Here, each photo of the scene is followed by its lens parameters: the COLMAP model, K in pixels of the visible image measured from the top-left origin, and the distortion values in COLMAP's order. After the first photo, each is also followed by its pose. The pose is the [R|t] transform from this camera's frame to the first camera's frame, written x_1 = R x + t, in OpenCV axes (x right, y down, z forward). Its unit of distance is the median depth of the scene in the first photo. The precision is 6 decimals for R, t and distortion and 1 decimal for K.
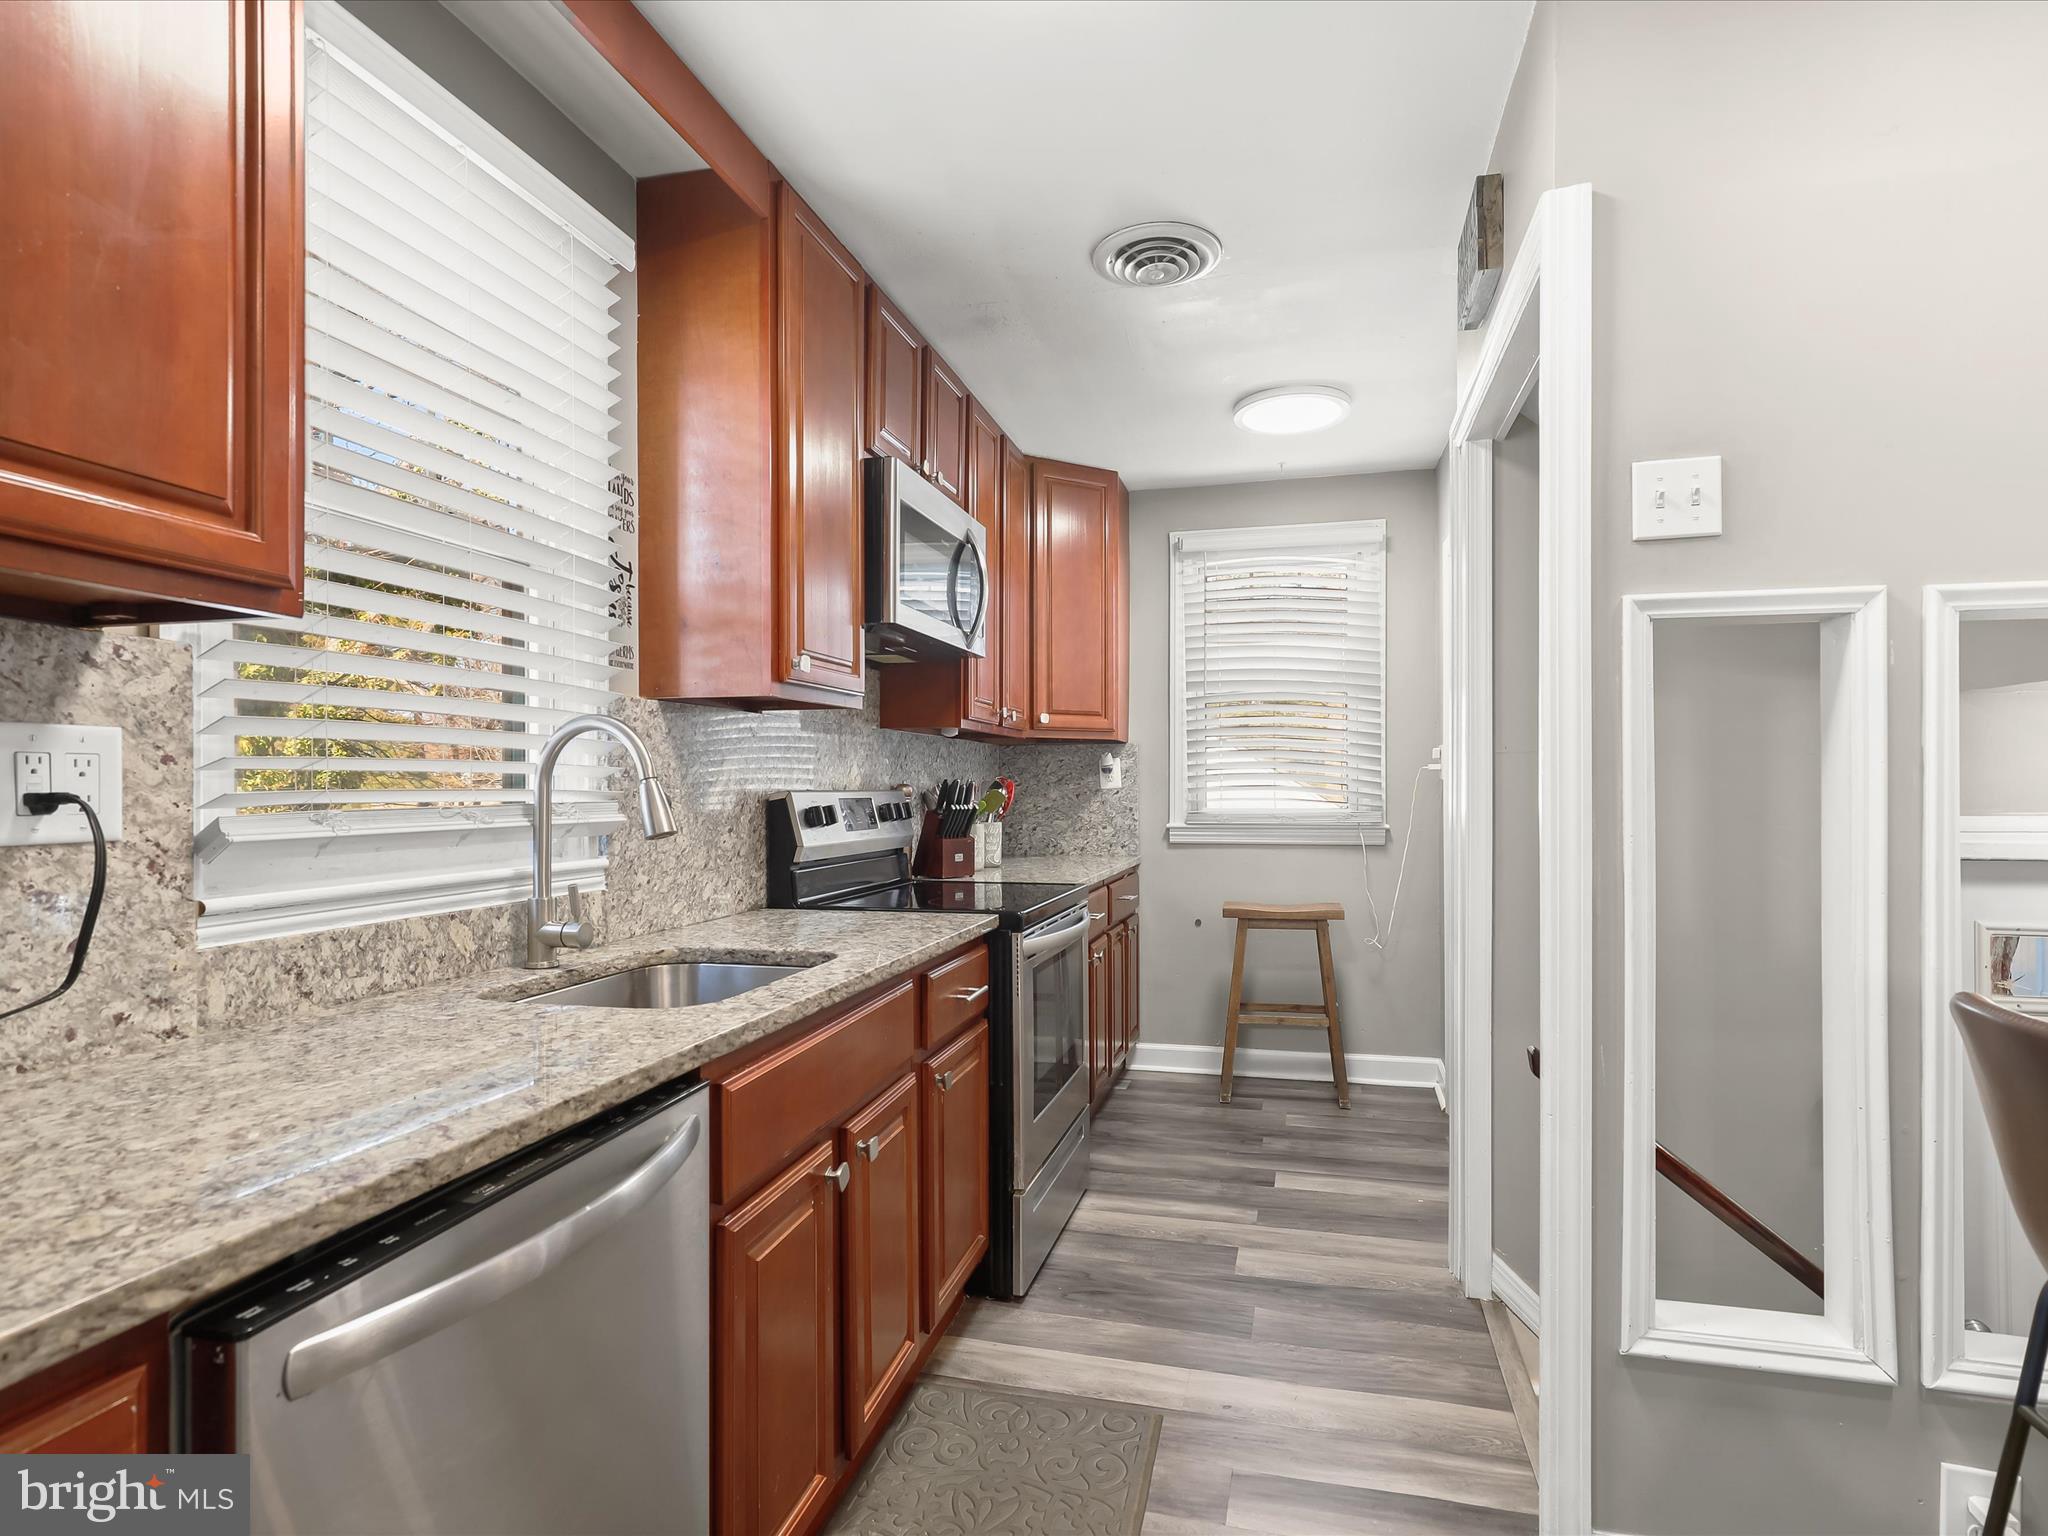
lens RADIAL K [[1083.4, 0, 1032.5], [0, 1083.4, 784.1], [0, 0, 1]] dist [0.006383, 0.002147]
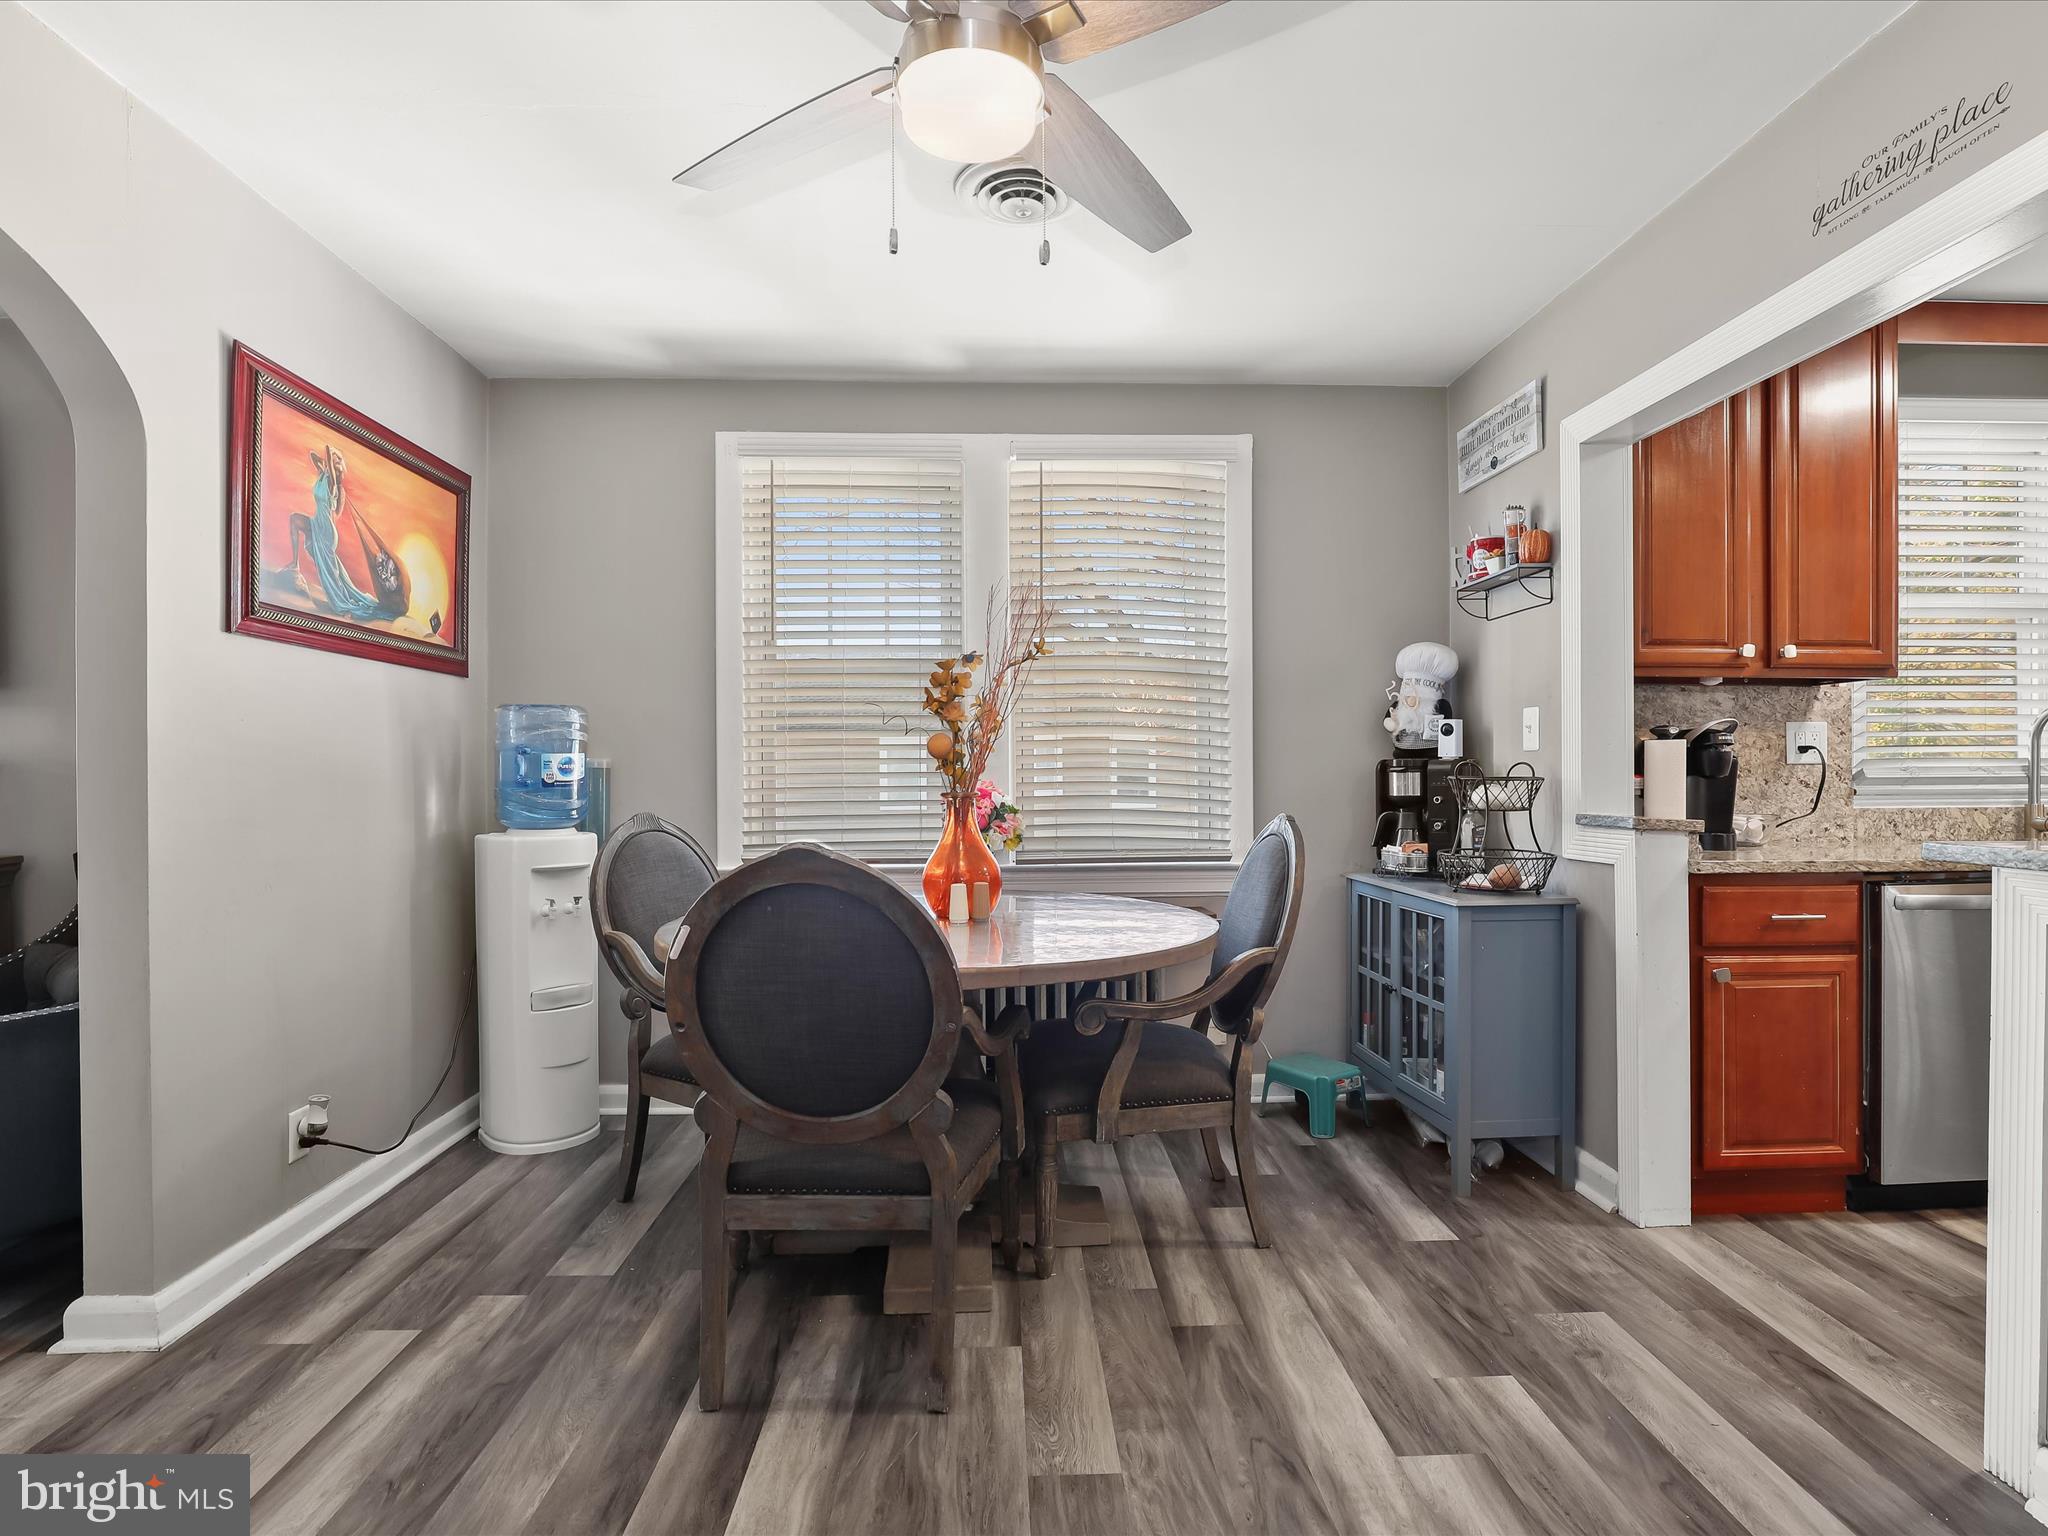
lens RADIAL K [[1057.2, 0, 1042.3], [0, 1057.2, 772.7], [0, 0, 1]] dist [-0.011665, 0.000452]
pose [[0.297942, 0.005071, -0.954570, 0.415206], [0.004930, 0.999964, 0.006851, 0.018150], [0.954571, -0.006748, 0.297907, -0.633451]]
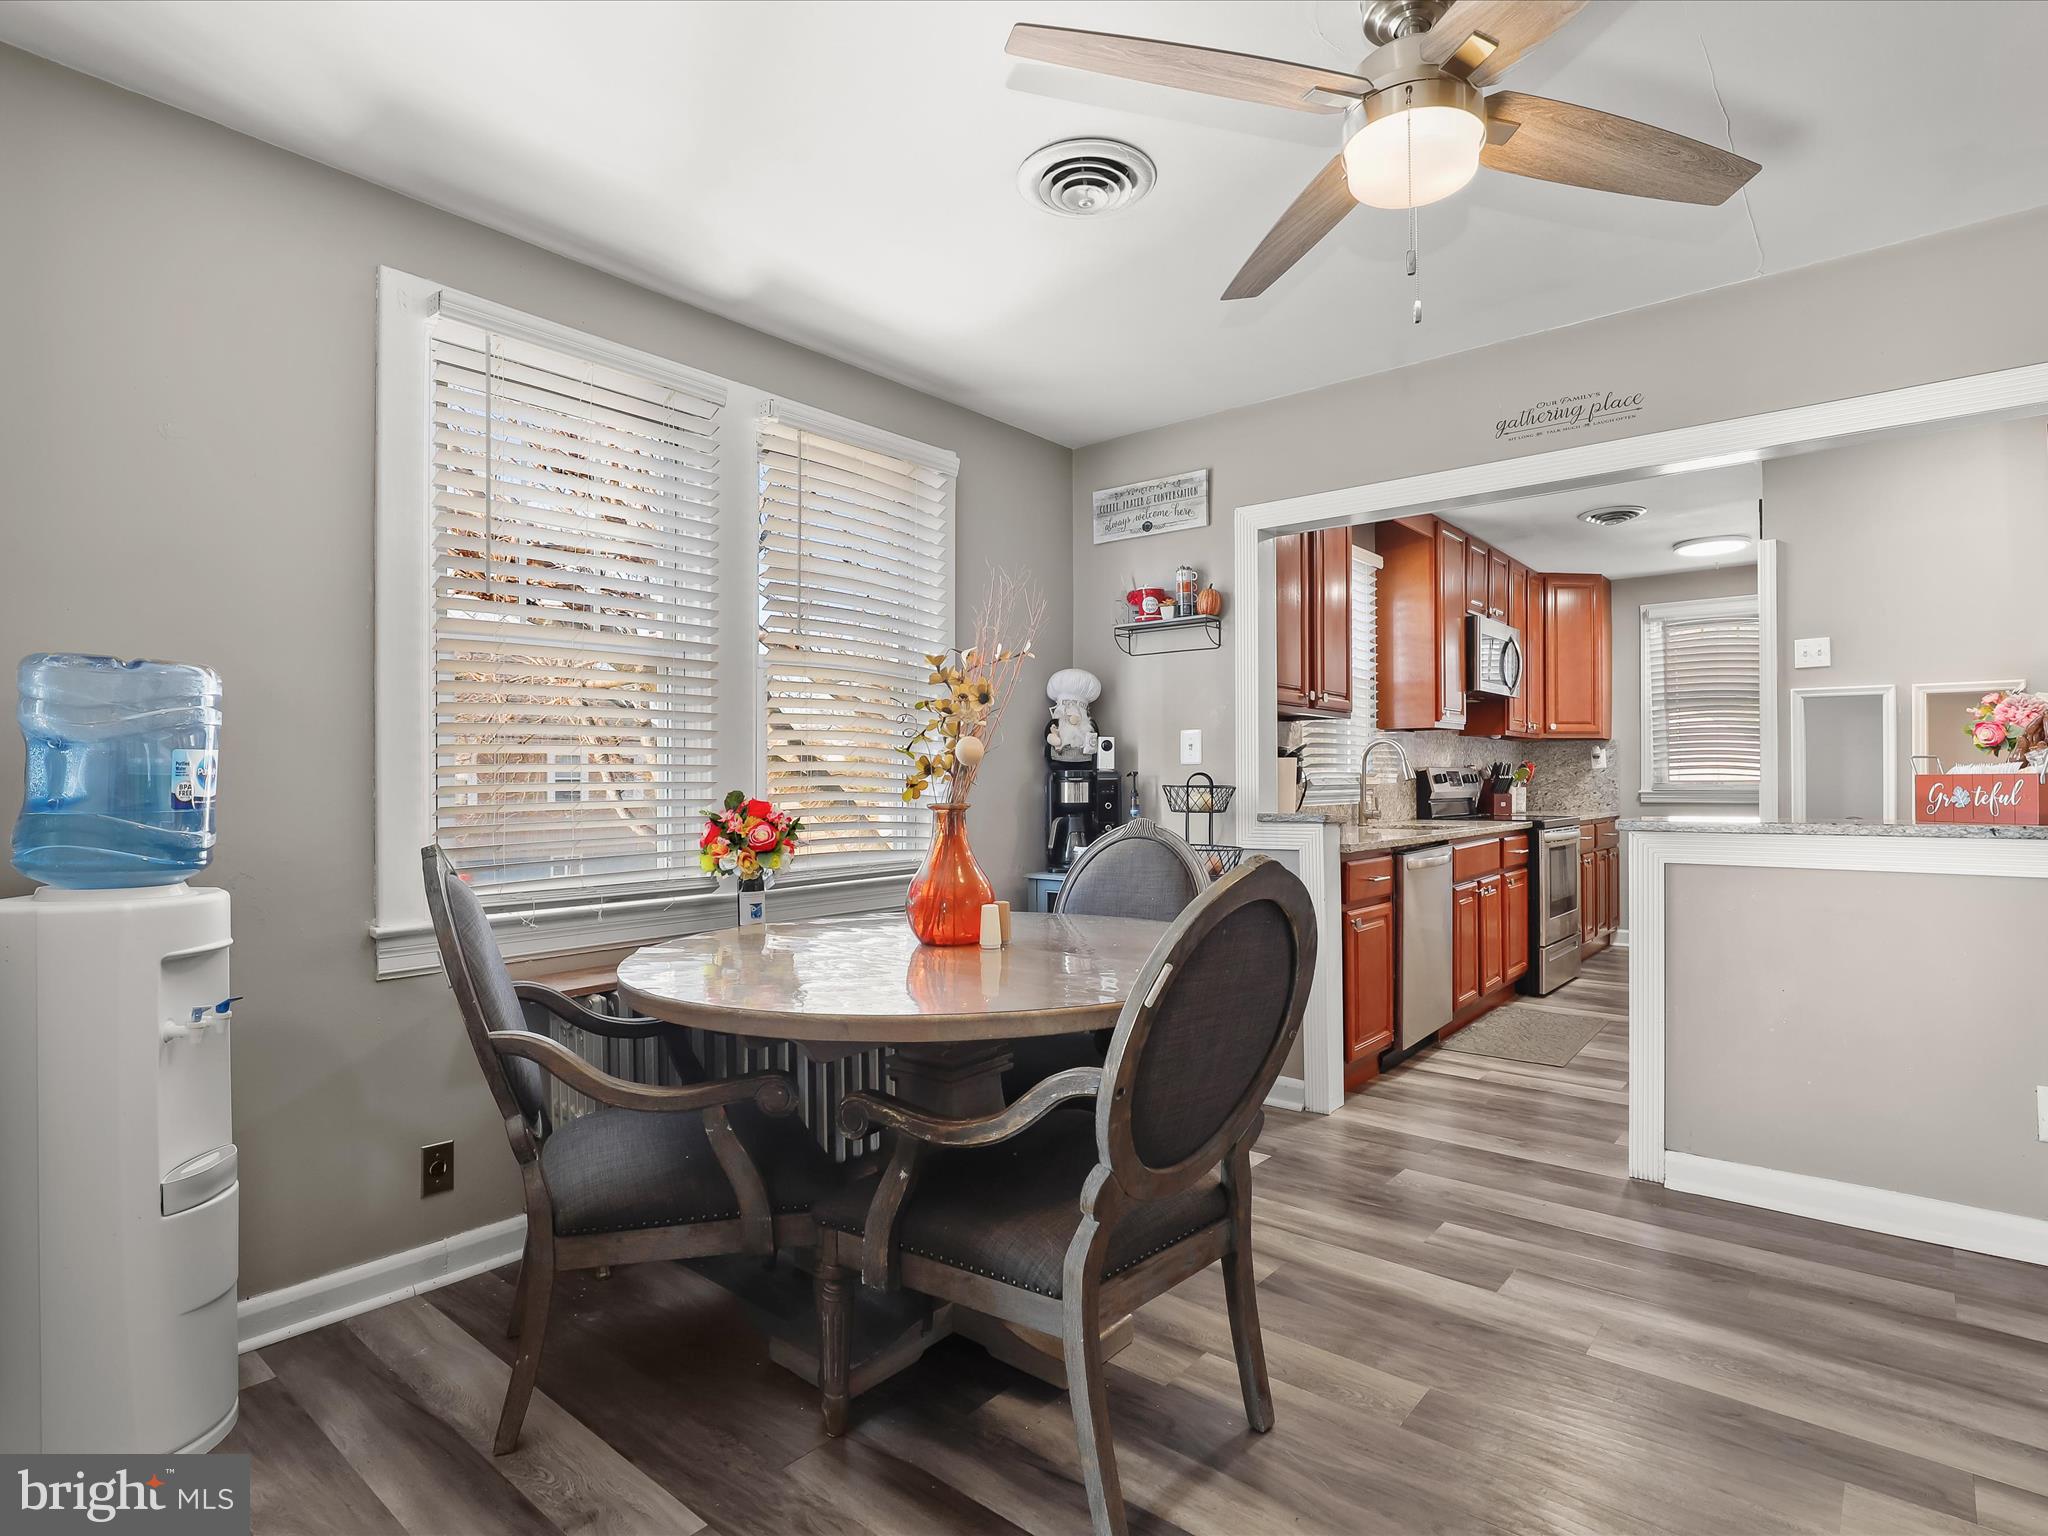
lens RADIAL K [[1057.2, 0, 1042.3], [0, 1057.2, 772.7], [0, 0, 1]] dist [-0.011665, 0.000452]
pose [[0.906649, -0.004191, -0.421866, -0.023472], [0.002808, 0.999988, -0.003901, 0.020676], [0.421877, 0.002353, 0.906650, -1.087647]]
